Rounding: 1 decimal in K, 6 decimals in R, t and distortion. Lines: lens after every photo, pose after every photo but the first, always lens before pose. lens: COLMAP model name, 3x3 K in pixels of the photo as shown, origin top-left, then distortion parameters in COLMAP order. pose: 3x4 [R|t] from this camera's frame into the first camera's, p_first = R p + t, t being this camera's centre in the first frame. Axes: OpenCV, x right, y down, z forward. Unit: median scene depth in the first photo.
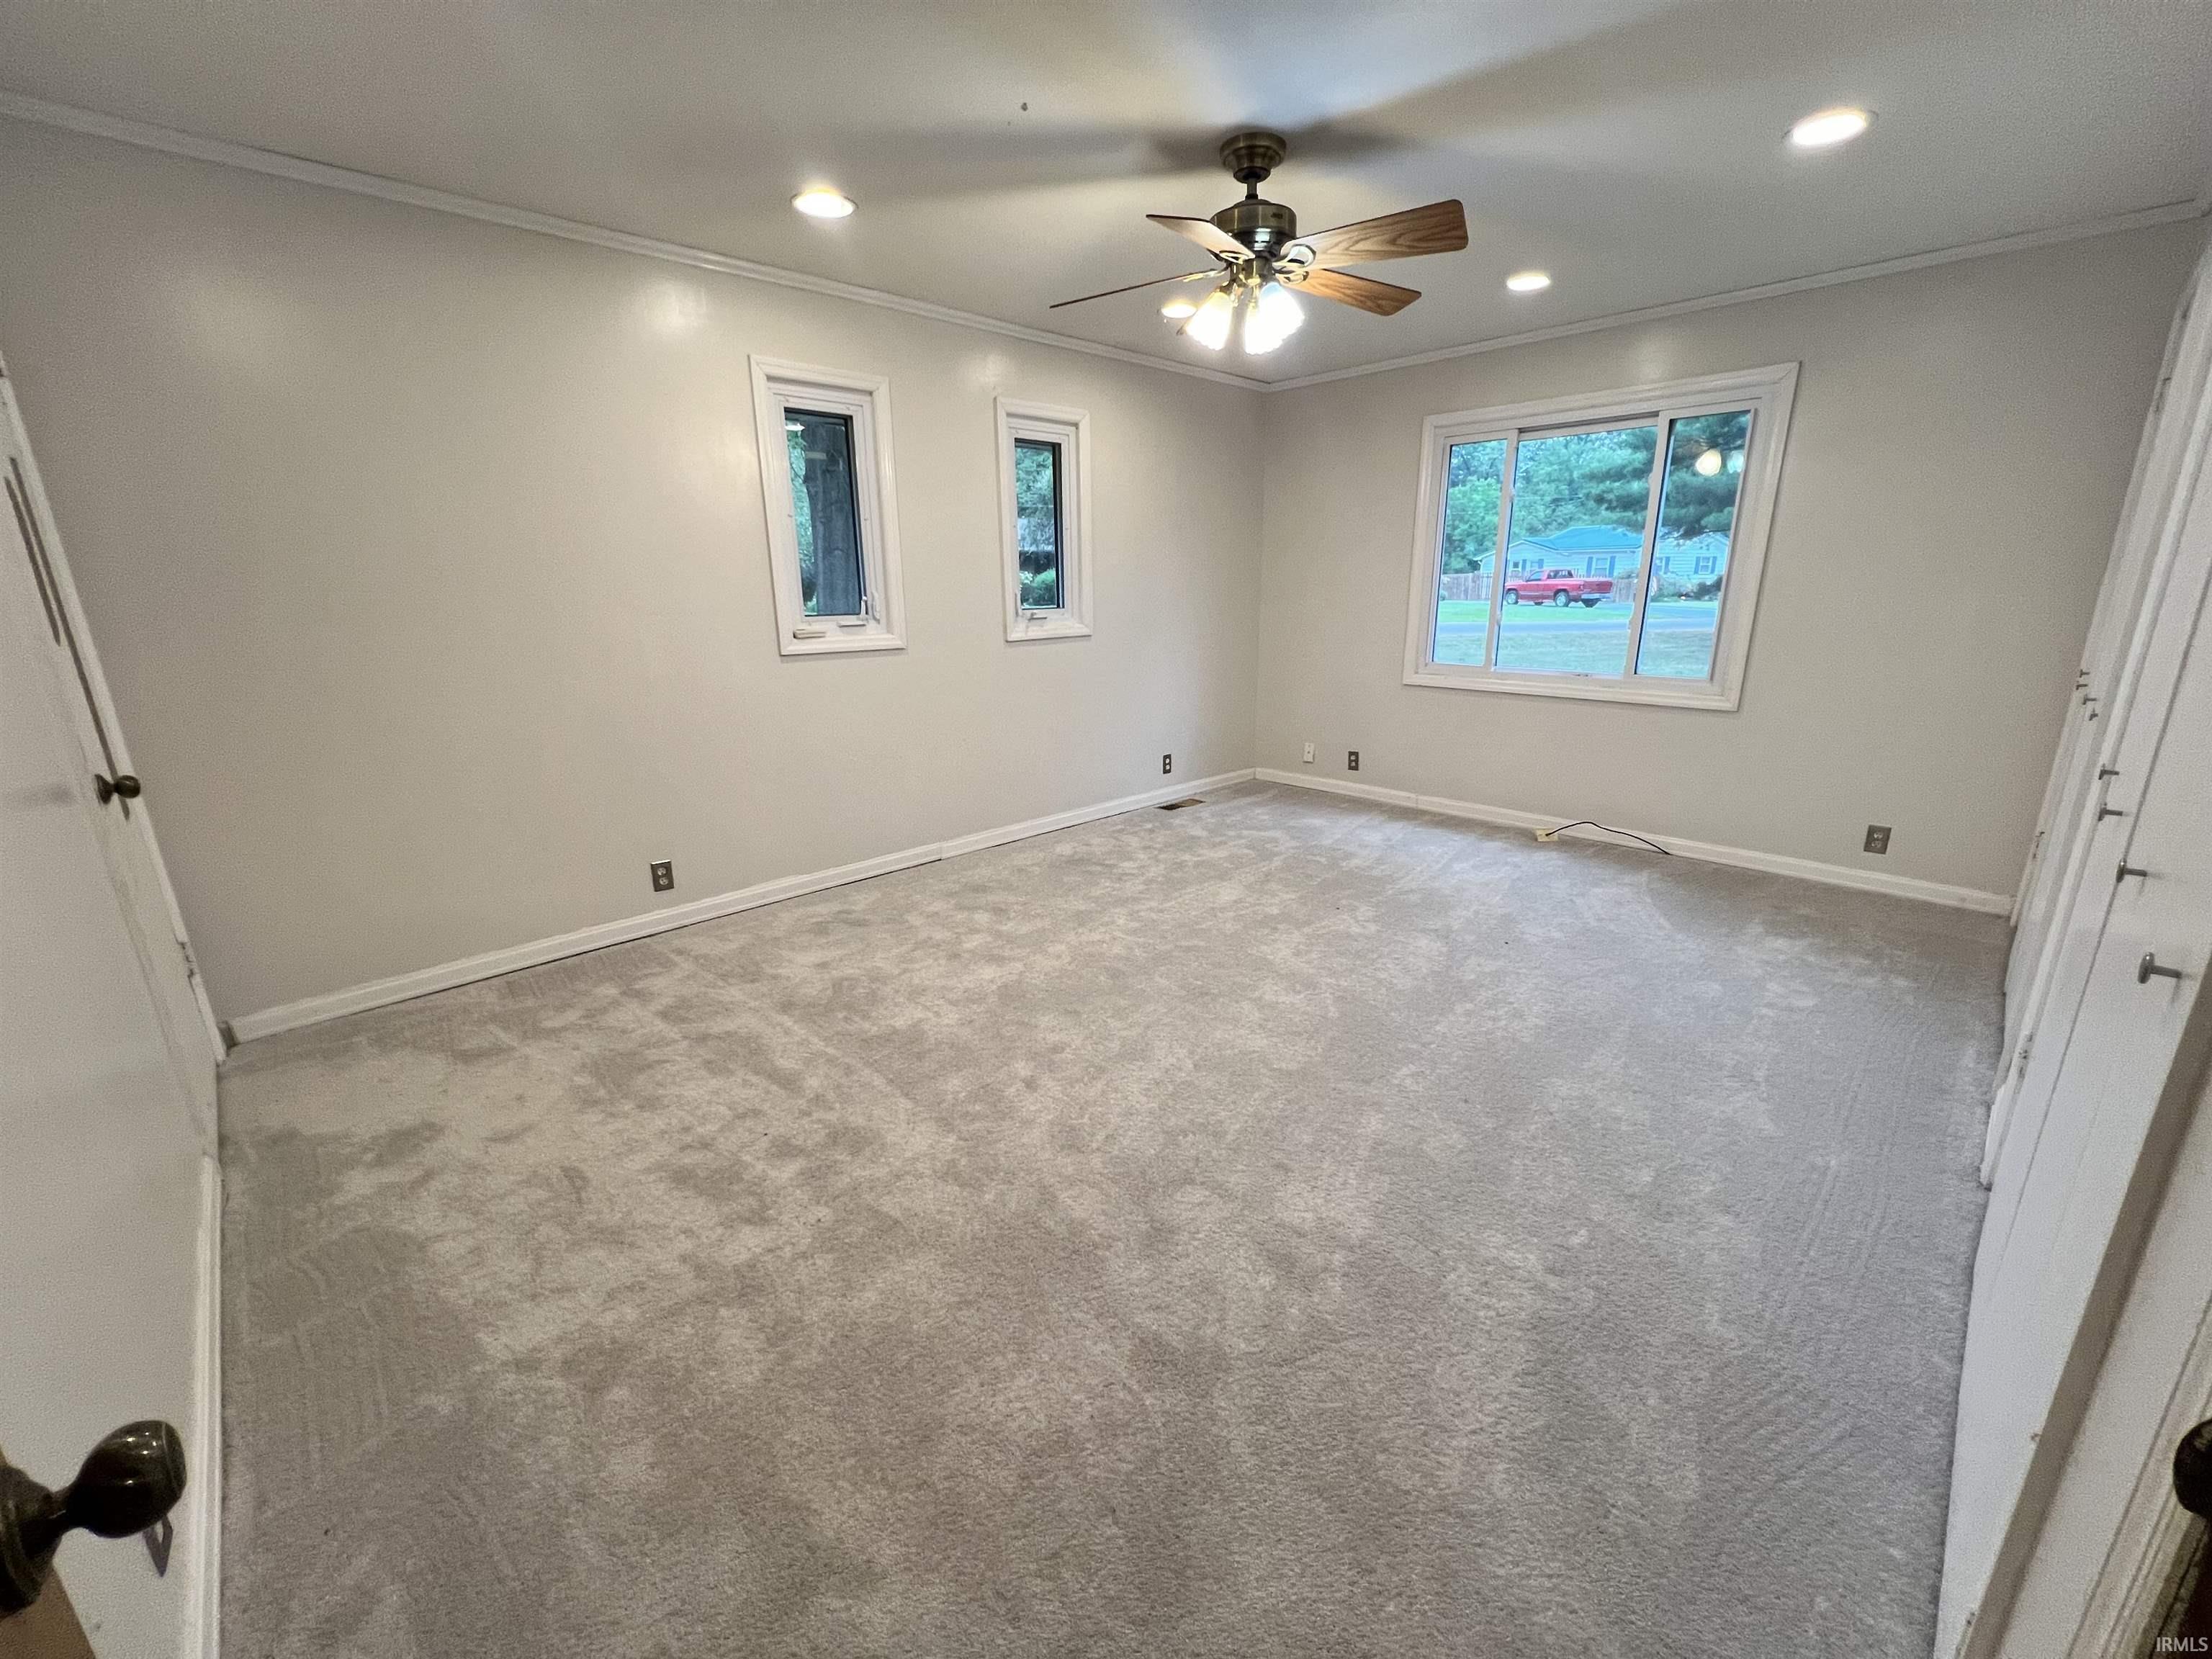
lens RADIAL K [[877.6, 0, 1114.3], [0, 877.6, 817.3], [0, 0, 1]] dist [0.001623, 0.000066]
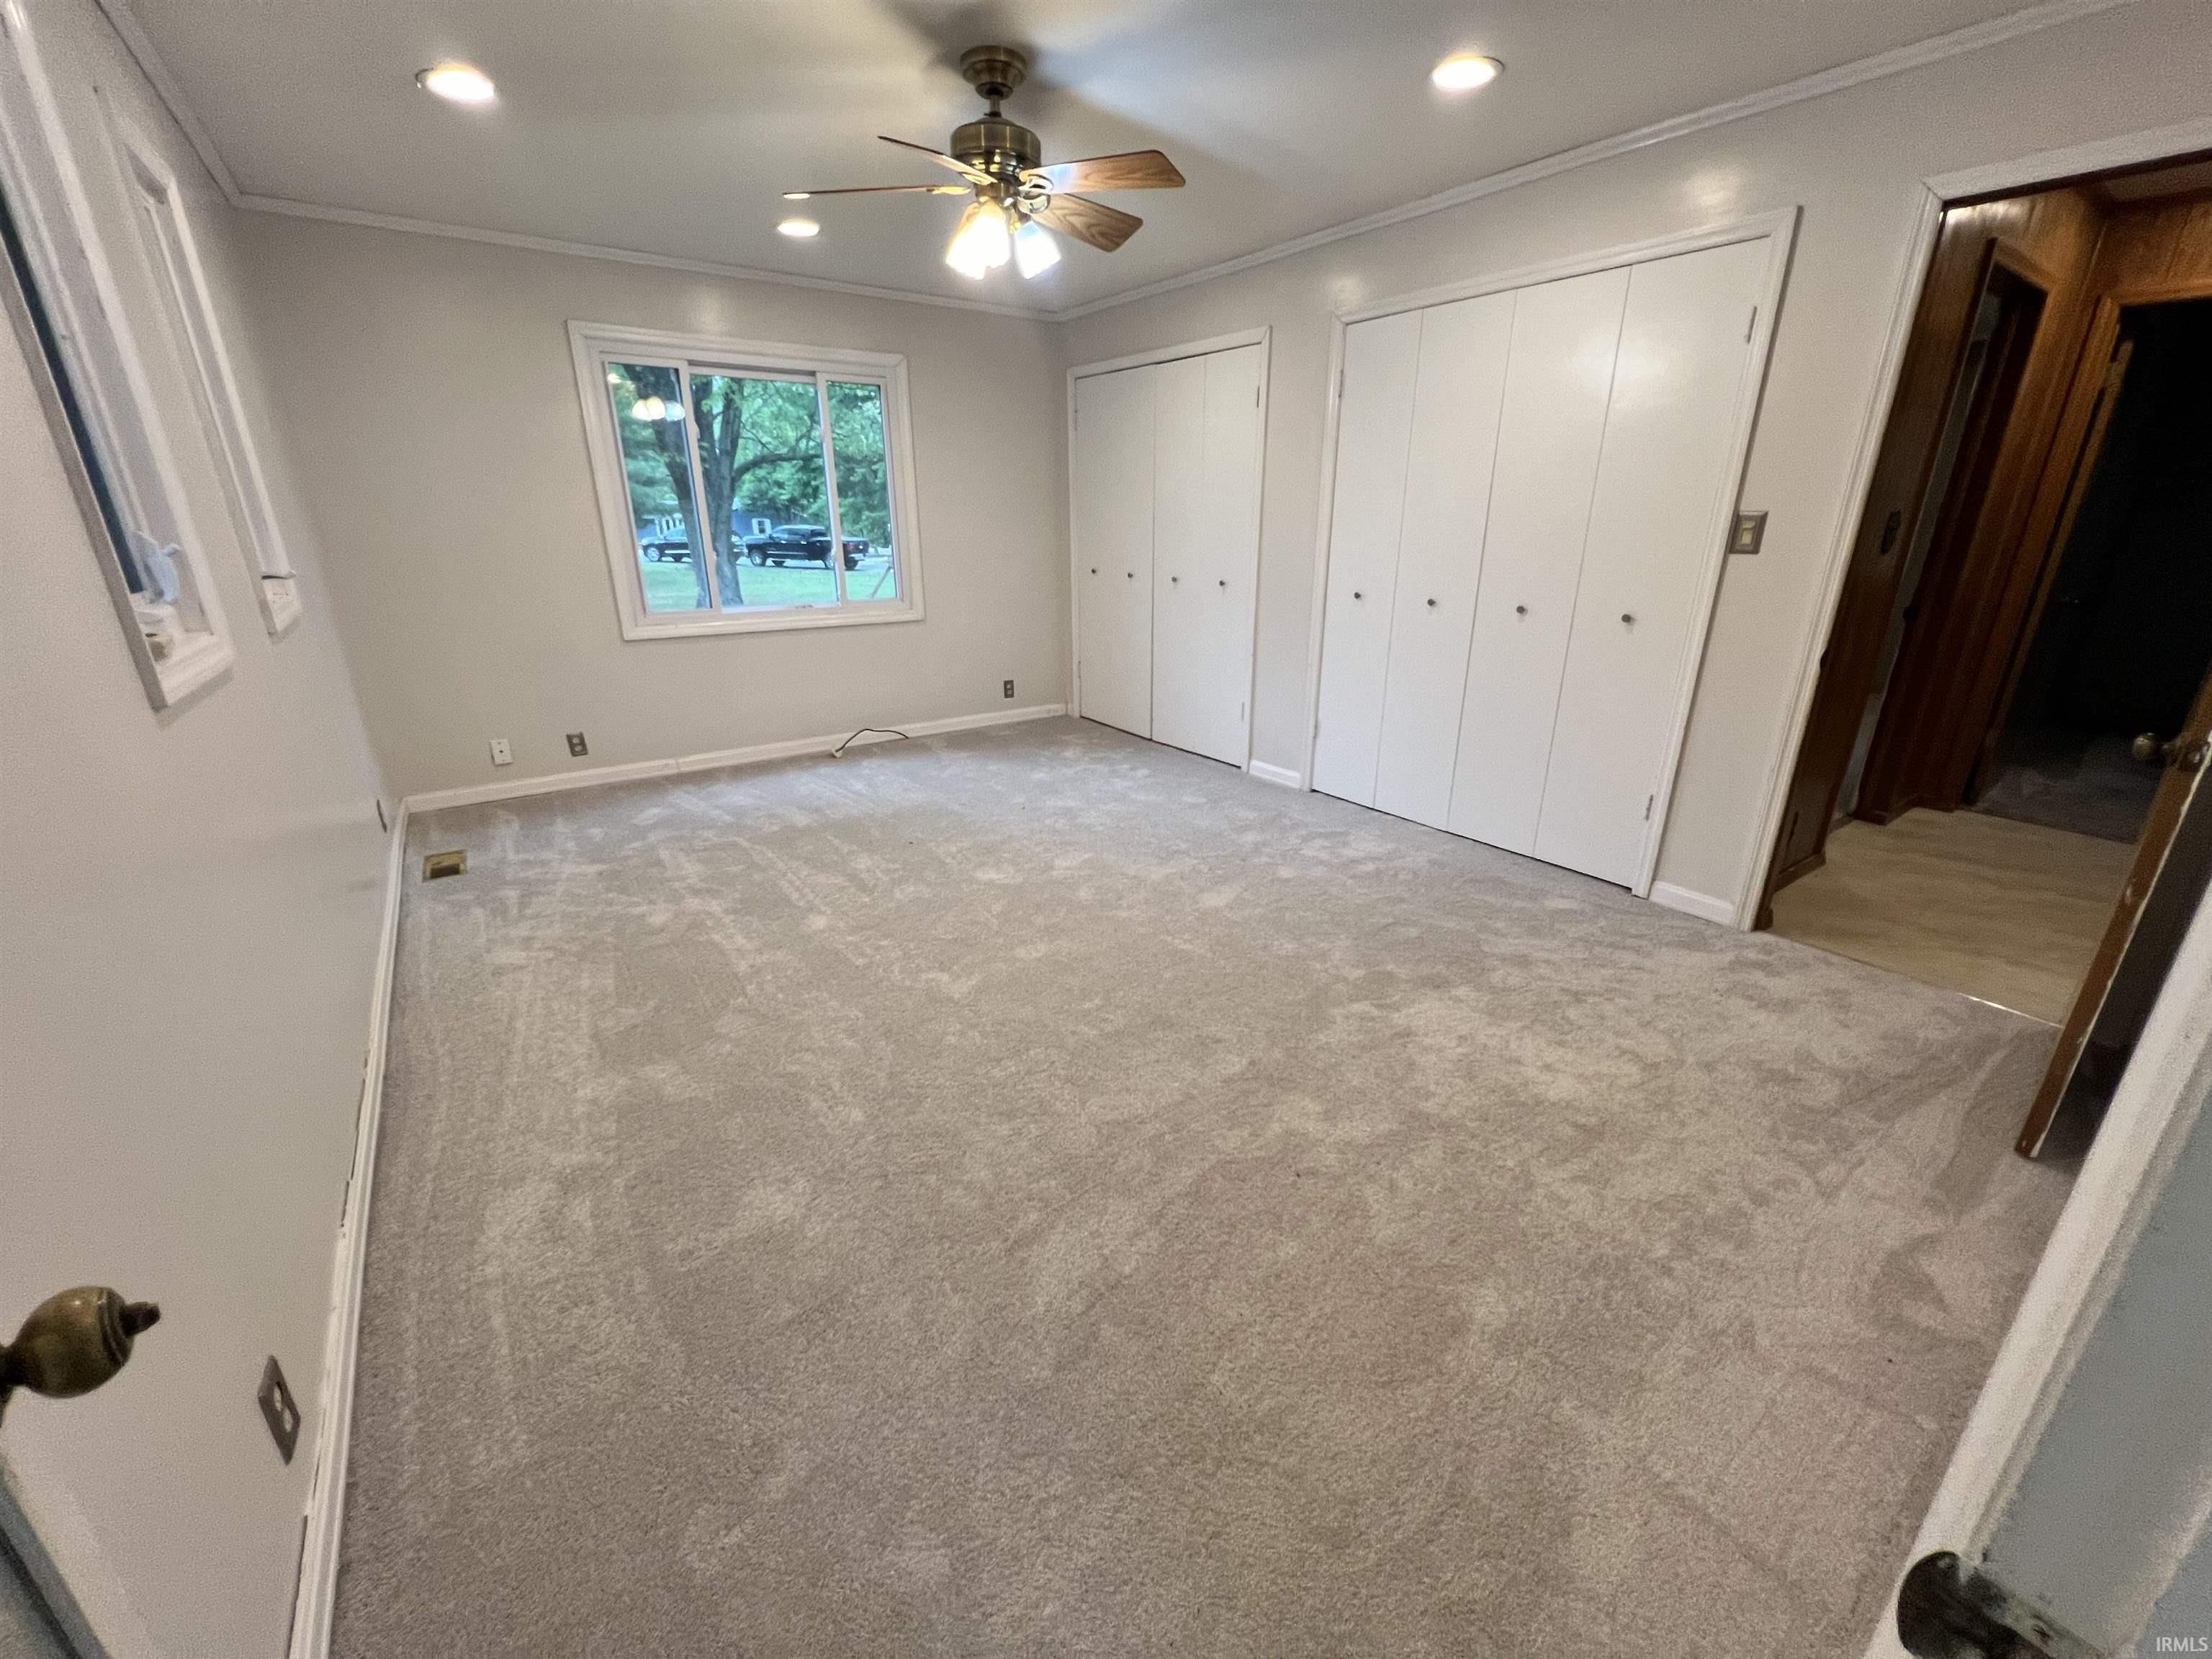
lens RADIAL K [[877.6, 0, 1114.1], [0, 877.6, 834.1], [0, 0, 1]] dist [0.001623, 0.000066]
pose [[0.135387, -0.326540, 0.935437, -0.551684], [0.257561, 0.923271, 0.285016, -0.111670], [-0.956730, 0.202344, 0.209102, 0.450652]]
